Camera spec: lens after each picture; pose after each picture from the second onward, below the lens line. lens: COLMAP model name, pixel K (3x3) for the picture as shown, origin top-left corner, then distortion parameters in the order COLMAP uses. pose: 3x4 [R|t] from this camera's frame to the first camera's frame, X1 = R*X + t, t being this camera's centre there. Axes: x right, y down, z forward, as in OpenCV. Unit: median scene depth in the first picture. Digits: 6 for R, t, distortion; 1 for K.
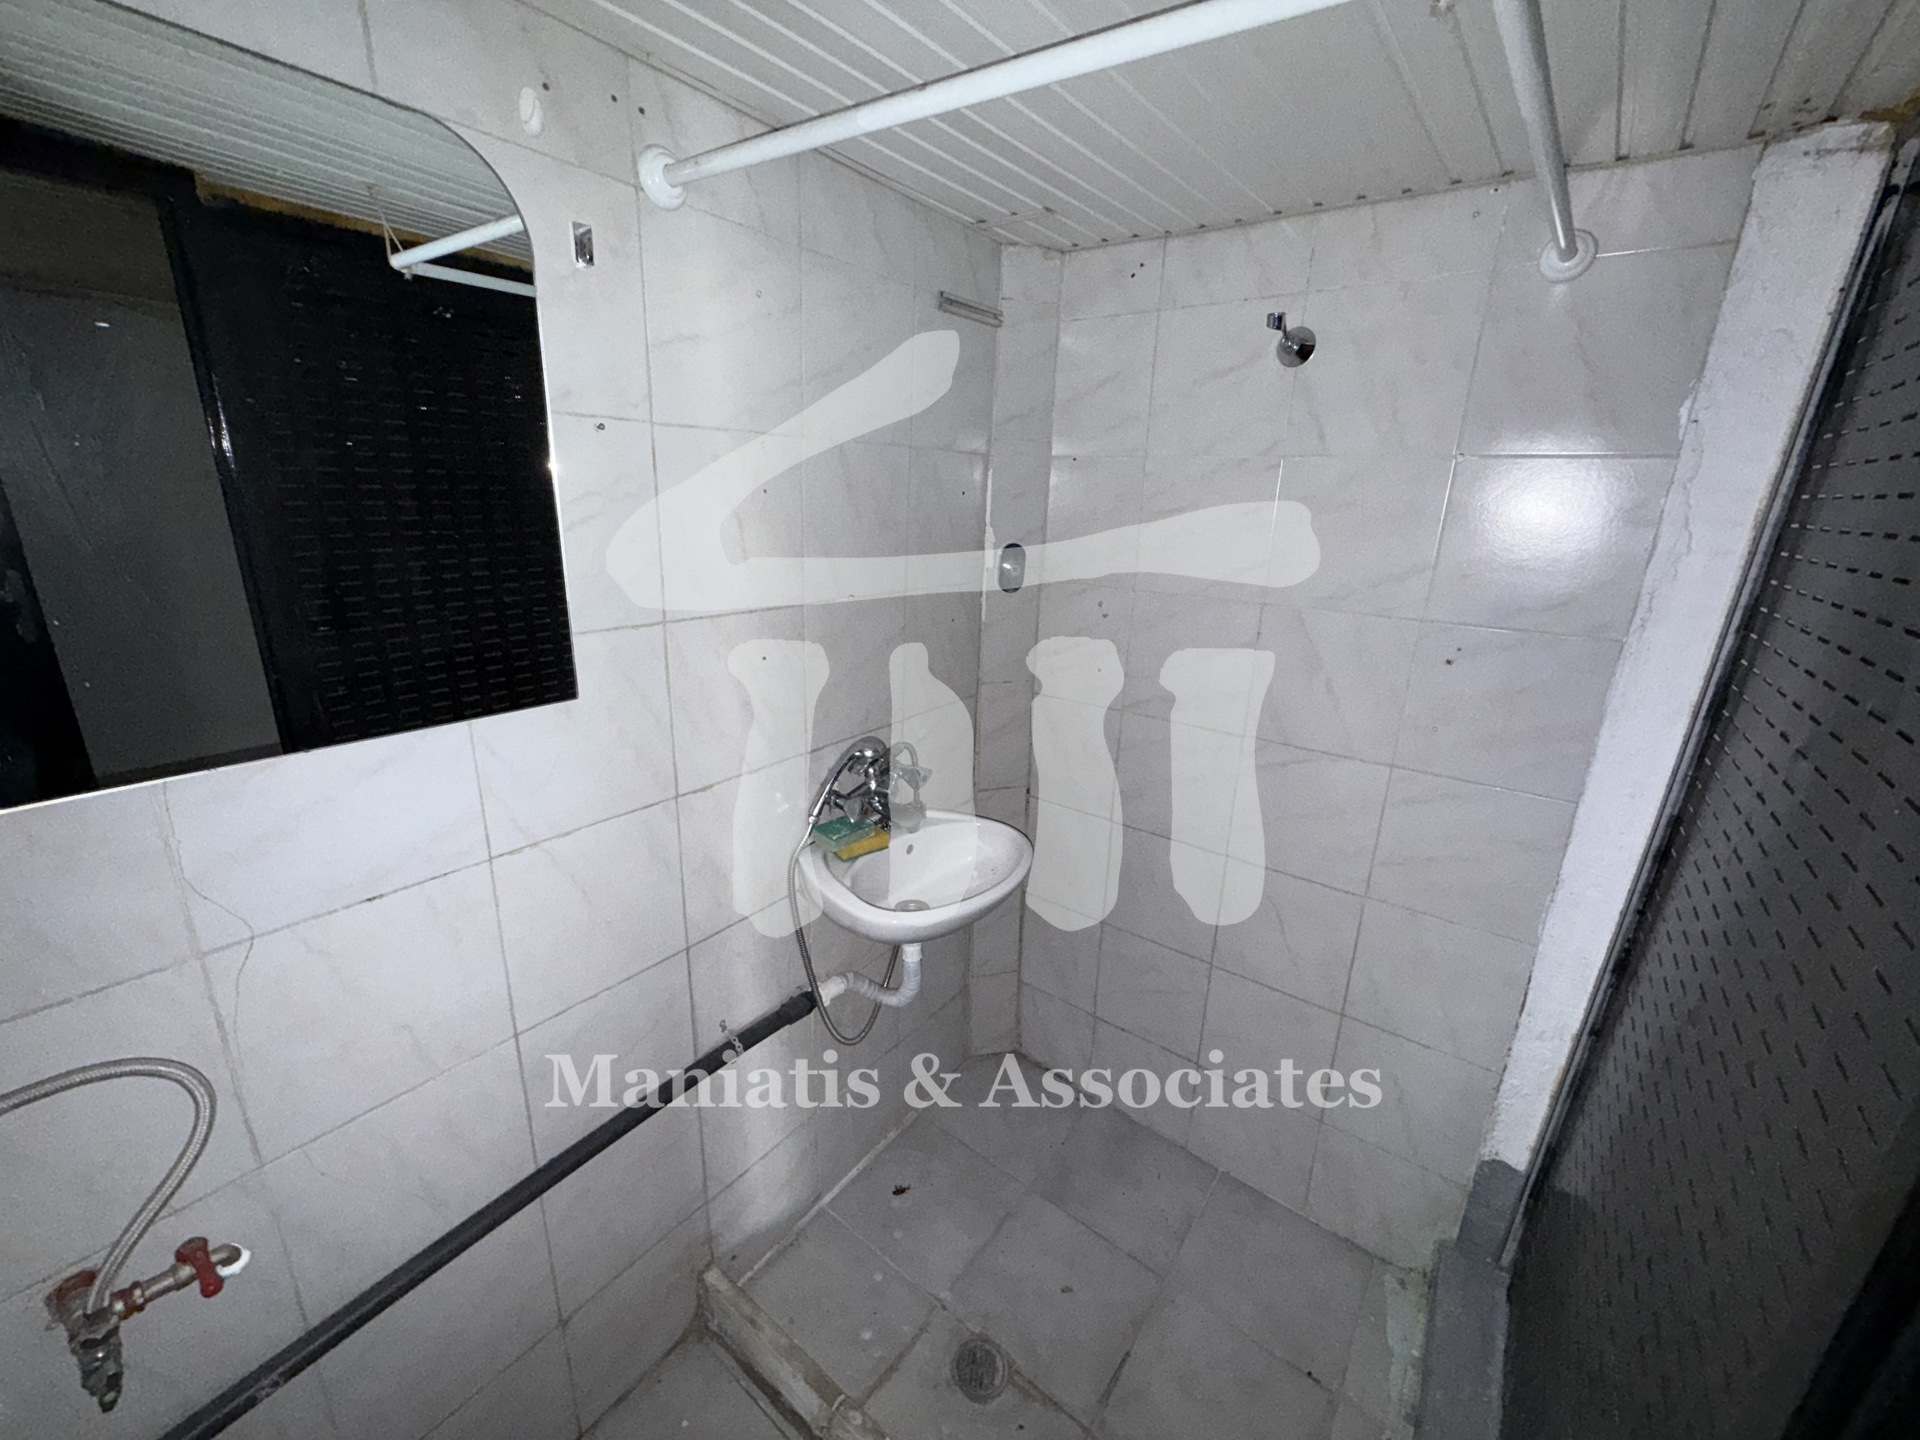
lens RADIAL K [[764.5, 0, 955.2], [0, 764.5, 718.7], [0, 0, 1]] dist [-0.001620, 0.000335]
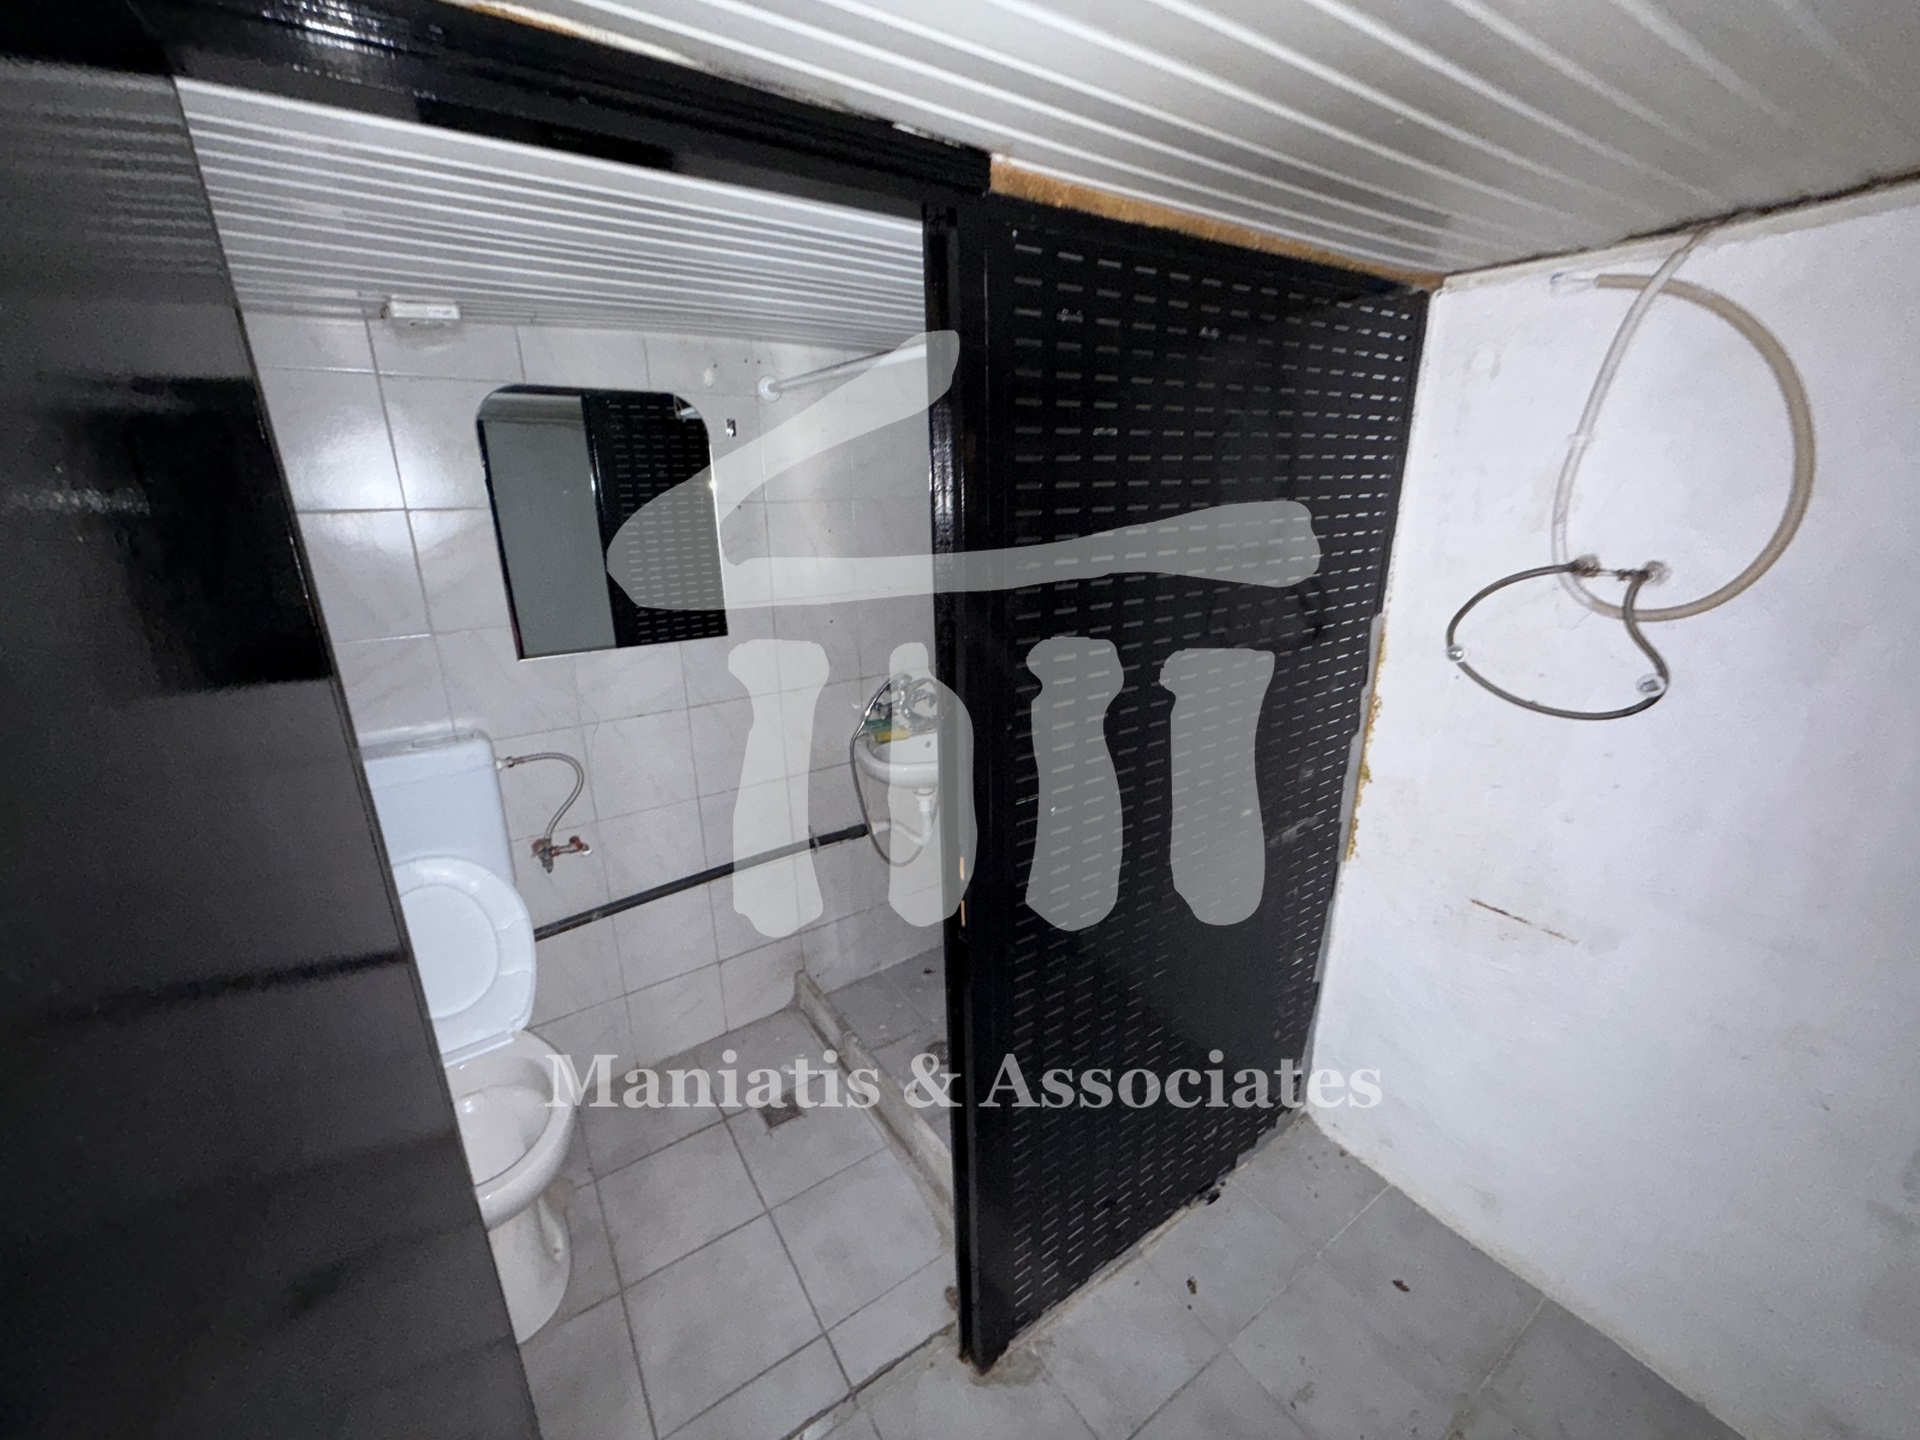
lens RADIAL K [[764.5, 0, 956.5], [0, 764.5, 720.6], [0, 0, 1]] dist [-0.001620, 0.000335]
pose [[0.946815, 0.047268, -0.318287, 0.544382], [-0.047273, 0.998852, 0.007714, 0.111620], [0.318286, 0.007742, 0.947963, -0.551608]]
